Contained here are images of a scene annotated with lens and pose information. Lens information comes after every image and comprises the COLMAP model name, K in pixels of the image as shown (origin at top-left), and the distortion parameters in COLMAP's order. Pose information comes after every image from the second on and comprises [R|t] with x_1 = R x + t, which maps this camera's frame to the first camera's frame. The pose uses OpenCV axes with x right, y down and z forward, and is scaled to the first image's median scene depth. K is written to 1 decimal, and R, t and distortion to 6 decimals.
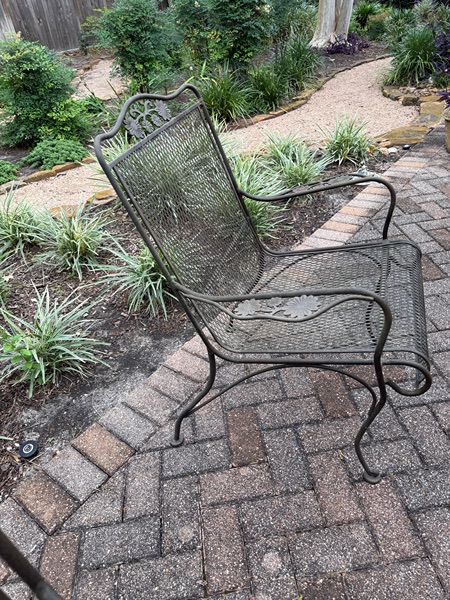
lens RADIAL K [[434.5, 0, 225.5], [0, 434.5, 299.7], [0, 0, 1]] dist [0.025982, -0.042729]
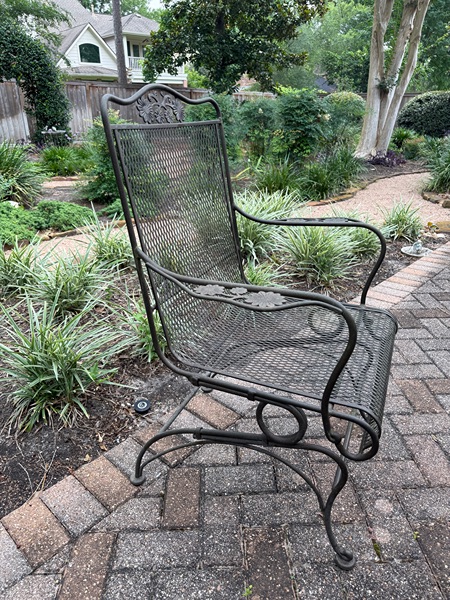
lens RADIAL K [[434.5, 0, 222.2], [0, 434.5, 297.6], [0, 0, 1]] dist [0.025982, -0.042729]
pose [[0.990808, 0.126972, -0.046669, -0.123082], [-0.133966, 0.968878, -0.208153, 0.147730], [0.018787, 0.212492, 0.976982, -0.076230]]
